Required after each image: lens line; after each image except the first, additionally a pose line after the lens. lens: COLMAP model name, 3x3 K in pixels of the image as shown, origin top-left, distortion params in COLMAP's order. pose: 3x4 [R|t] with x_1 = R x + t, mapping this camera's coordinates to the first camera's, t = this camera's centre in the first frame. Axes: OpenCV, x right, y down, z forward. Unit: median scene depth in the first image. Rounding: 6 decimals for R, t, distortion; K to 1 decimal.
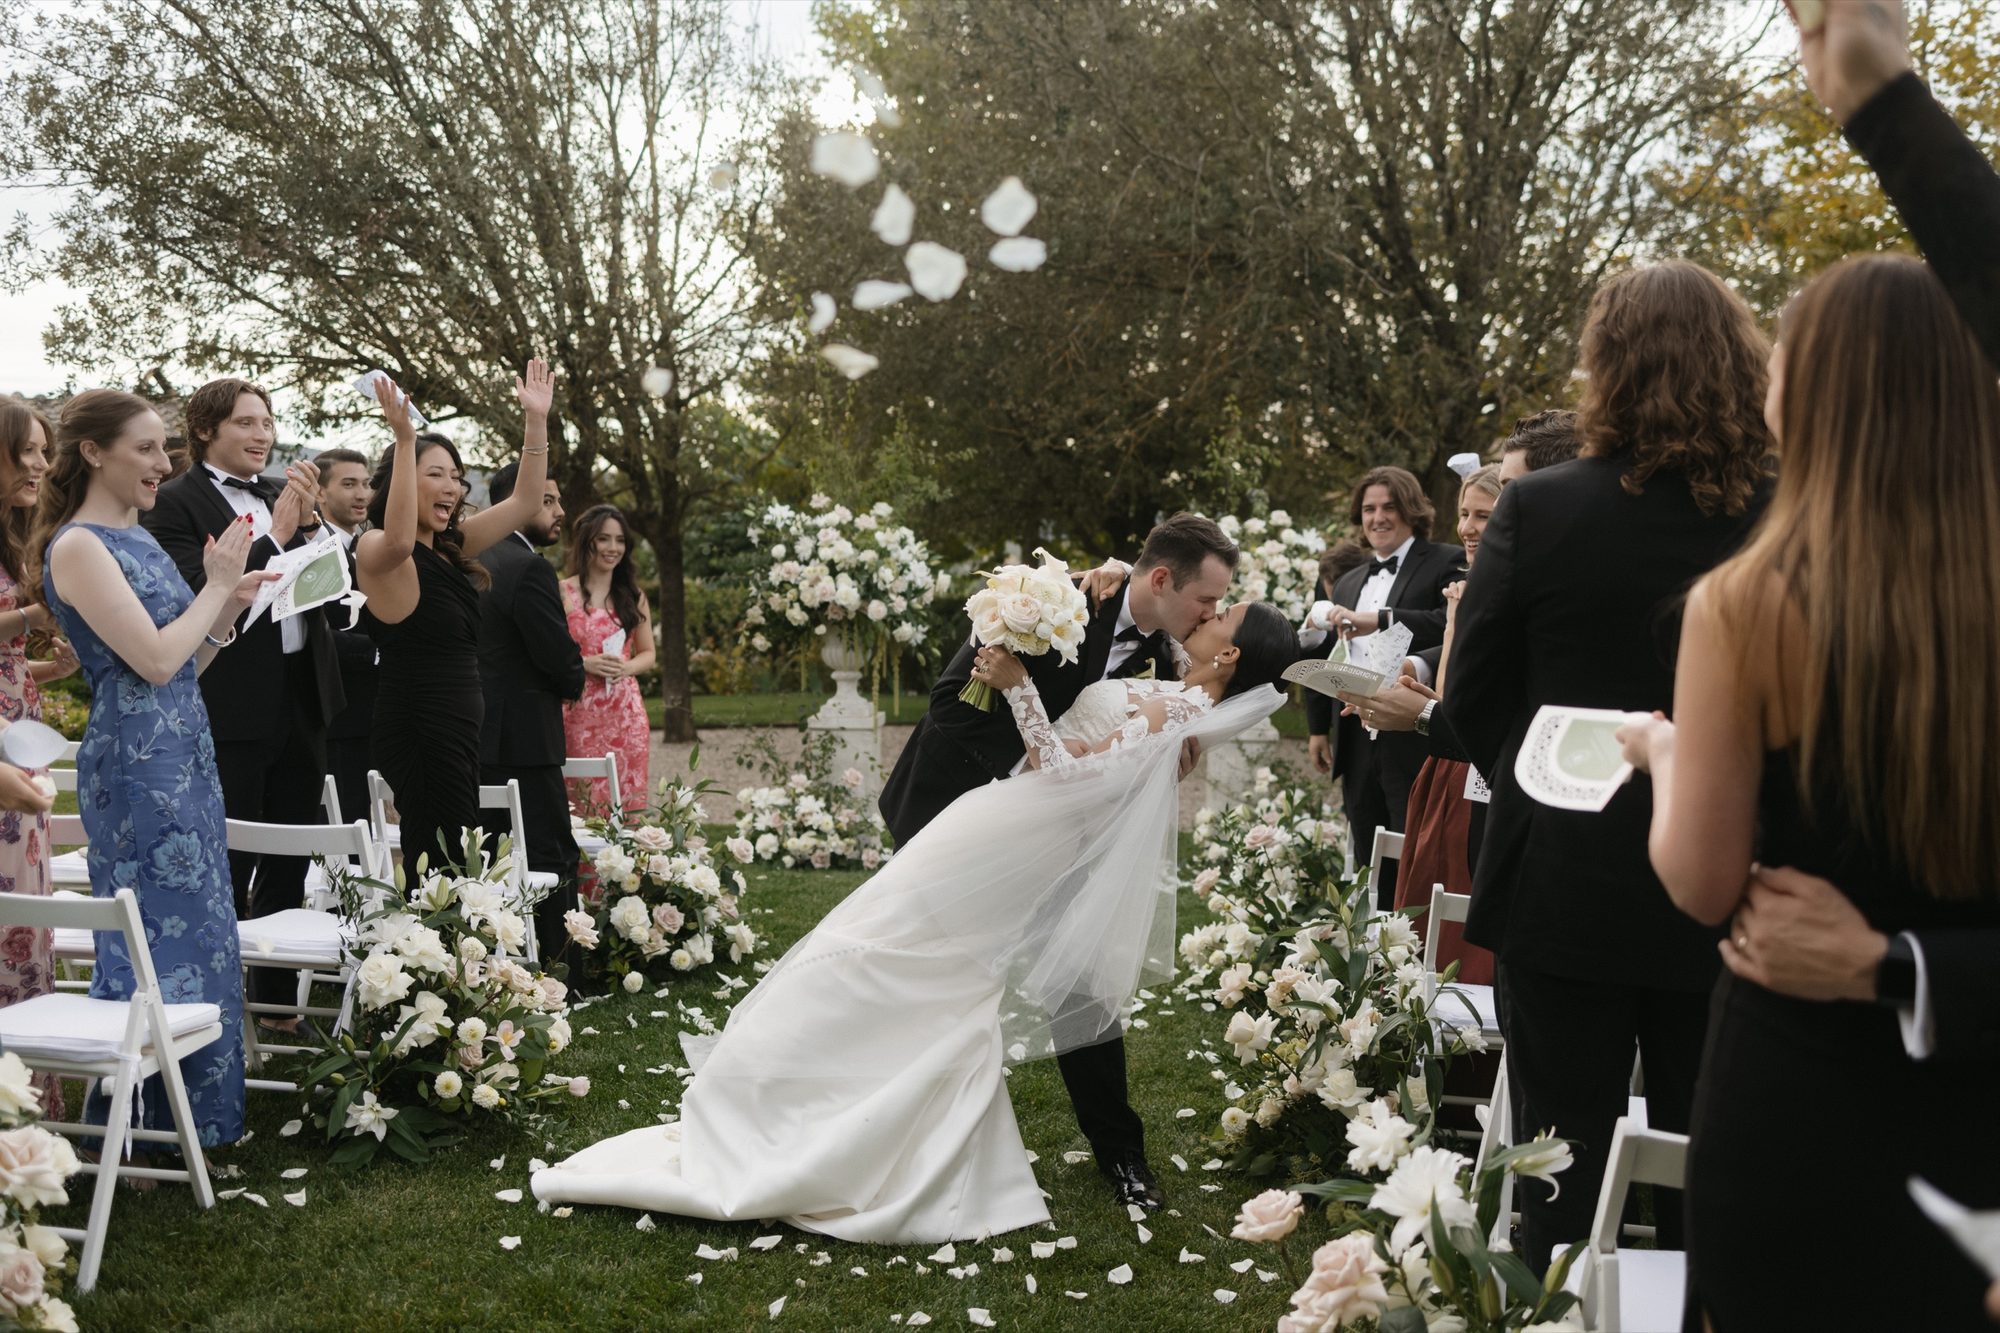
lens RADIAL K [[2008.3, 0, 1001.2], [0, 2008.3, 662.5], [0, 0, 1]] dist [0.018545, 0.000000]
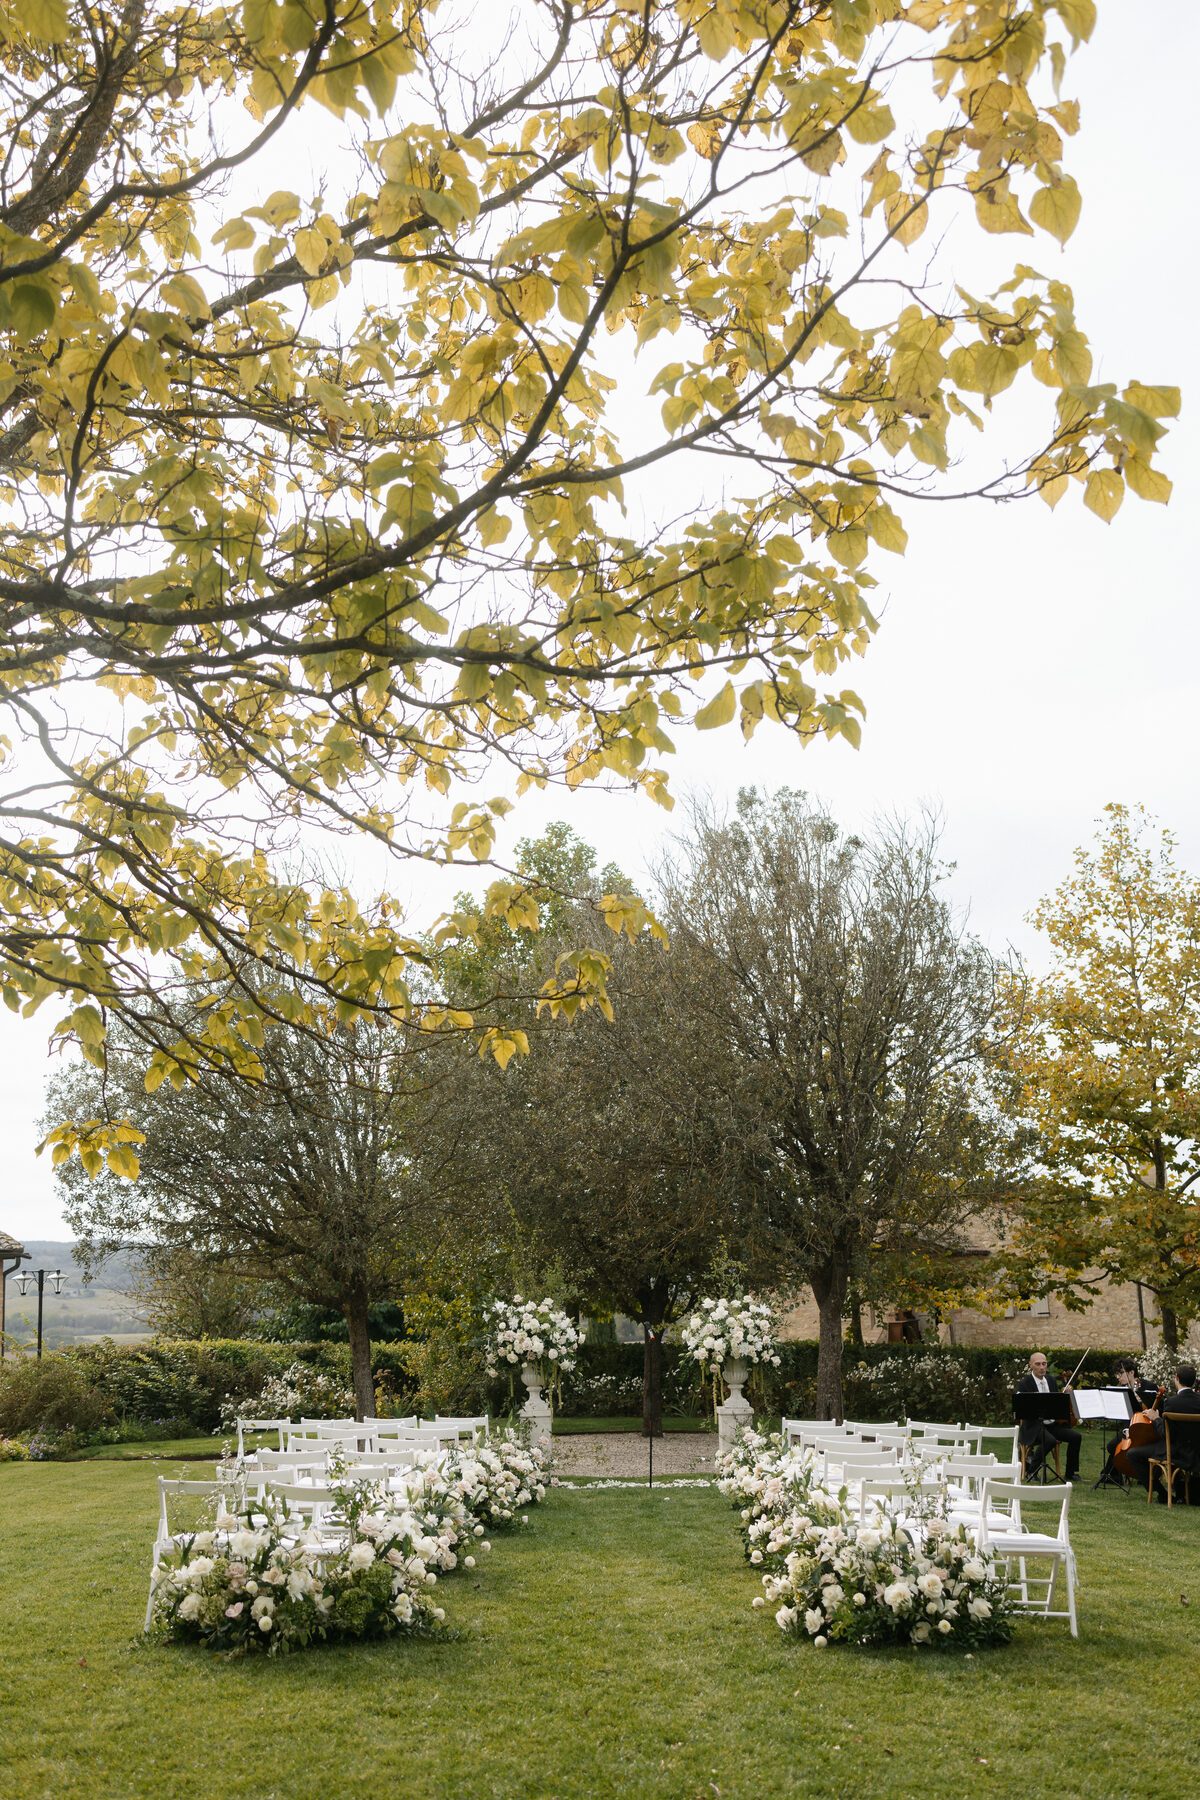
lens RADIAL K [[1807.5, 0, 608.3], [0, 1807.5, 898.5], [0, 0, 1]] dist [0.018545, 0.000000]
pose [[0.997524, -0.022655, 0.066578, -0.114968], [0.039896, 0.961914, -0.270426, 0.027502], [-0.057916, 0.272412, 0.960436, -0.862156]]
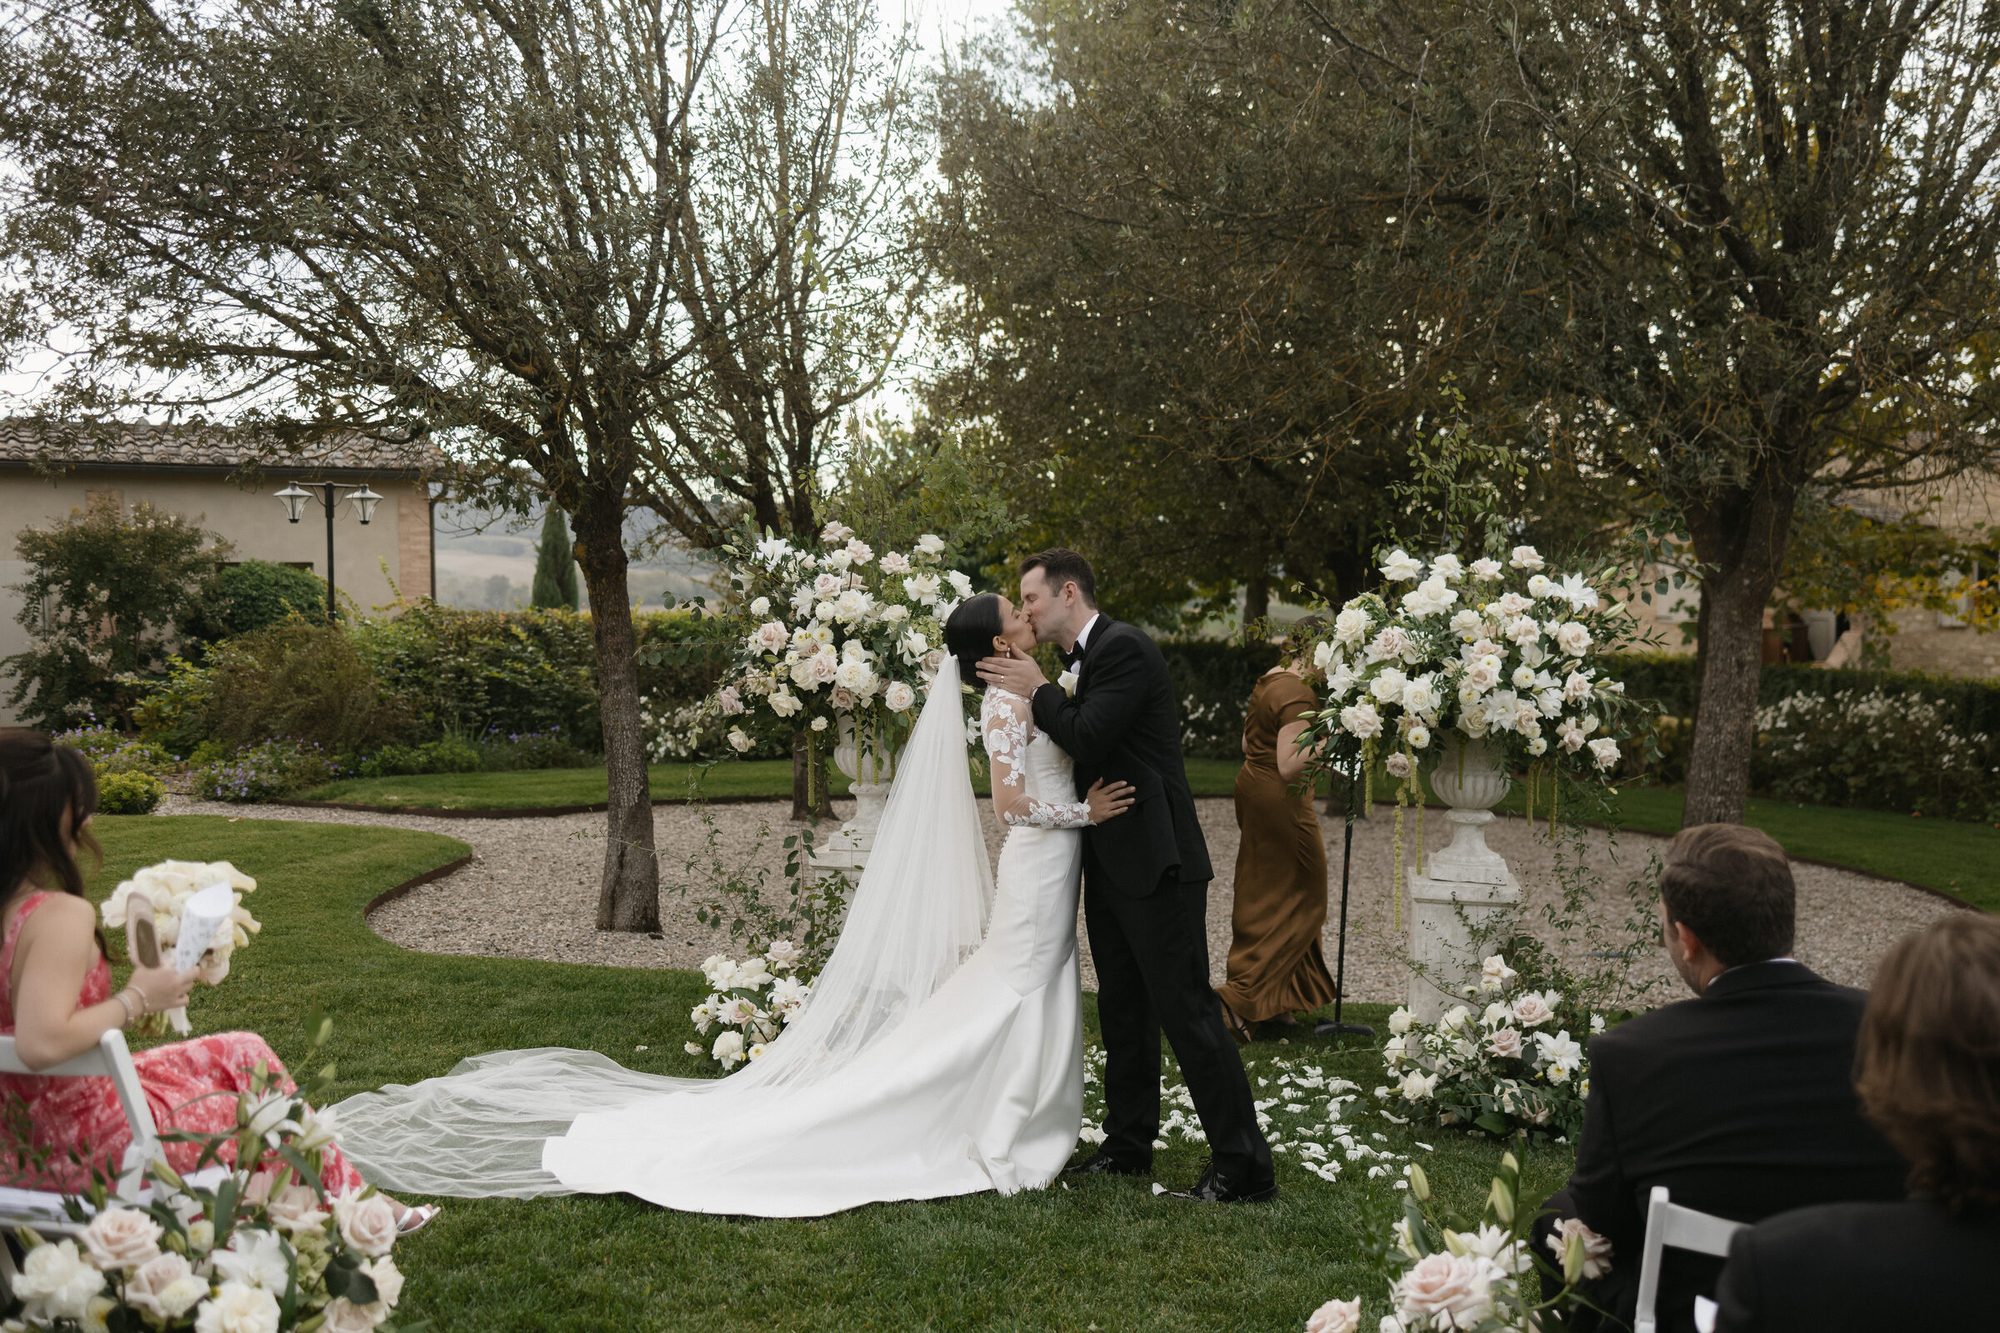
lens RADIAL K [[2008.3, 0, 989.2], [0, 2008.3, 663.1], [0, 0, 1]] dist [0.018545, 0.000000]
pose [[0.990677, 0.007798, -0.136009, 0.056770], [-0.010093, 0.999818, -0.016189, -0.026029], [0.135858, 0.017411, 0.990575, 0.340493]]
